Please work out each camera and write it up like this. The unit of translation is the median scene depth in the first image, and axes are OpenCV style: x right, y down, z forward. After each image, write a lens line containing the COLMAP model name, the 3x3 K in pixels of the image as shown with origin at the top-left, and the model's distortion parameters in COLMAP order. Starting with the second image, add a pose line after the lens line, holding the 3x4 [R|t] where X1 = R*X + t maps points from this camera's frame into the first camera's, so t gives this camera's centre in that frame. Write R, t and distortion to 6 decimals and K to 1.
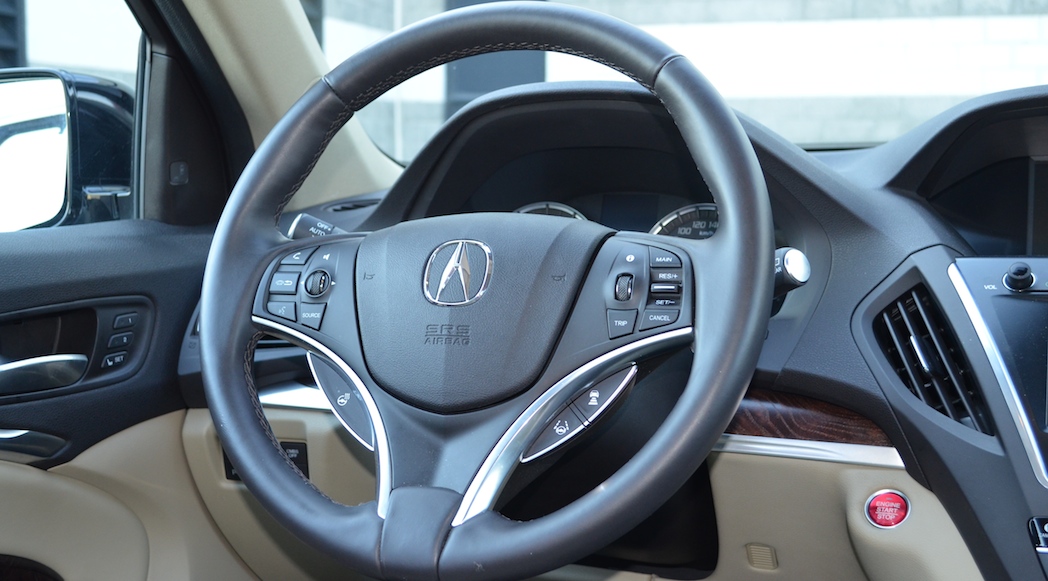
lens RADIAL K [[1281.3, 0, 475.2], [0, 1281.3, 290.7], [0, 0, 1]] dist [-0.029823, -0.070468]
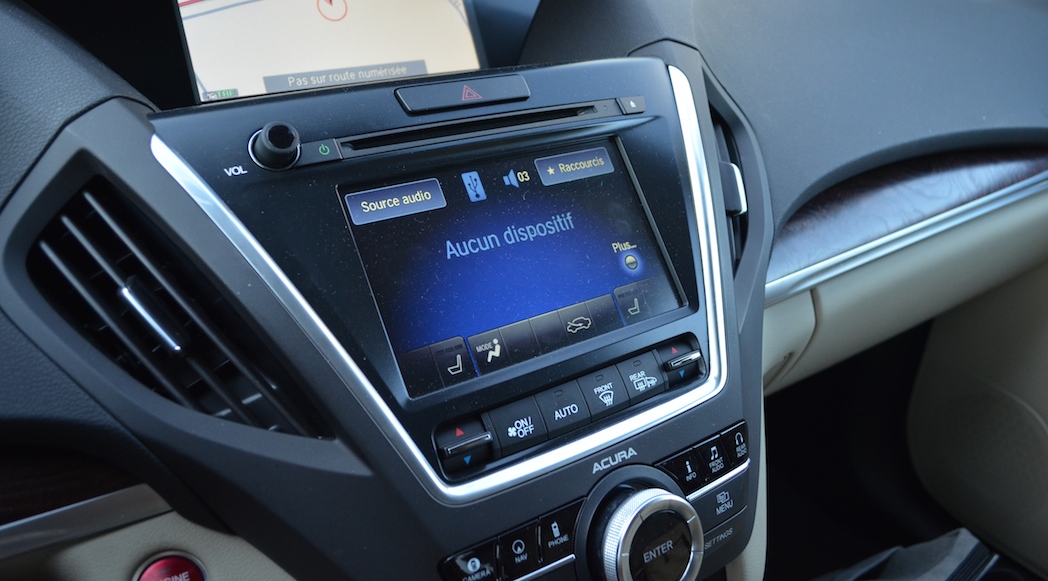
lens RADIAL K [[907.0, 0, 545.0], [0, 907.0, 289.2], [0, 0, 1]] dist [-0.001281, -0.203284]
pose [[0.512490, -0.342732, 0.787330, 0.142686], [0.043085, 0.926002, 0.375052, -0.104137], [-0.857612, -0.158288, 0.489333, 0.698764]]
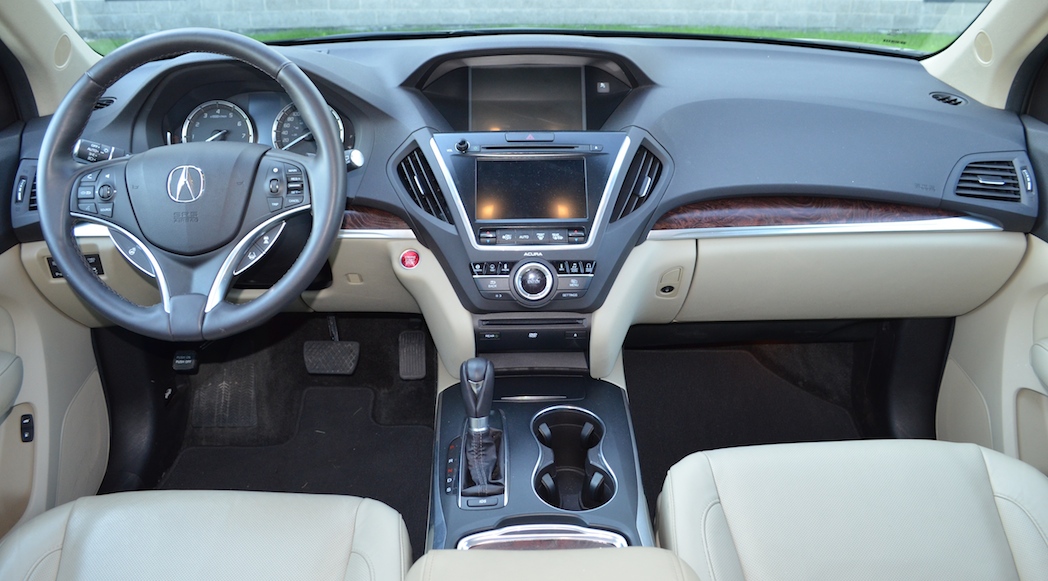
lens RADIAL K [[831.5, 0, 518.9], [0, 831.5, 288.3], [0, 0, 1]] dist [-0.087106, 0.004540]
pose [[0.909888, -0.163428, 0.381307, -0.050377], [0.035189, 0.946227, 0.321583, -0.231660], [-0.413359, -0.279186, 0.866712, -0.305052]]
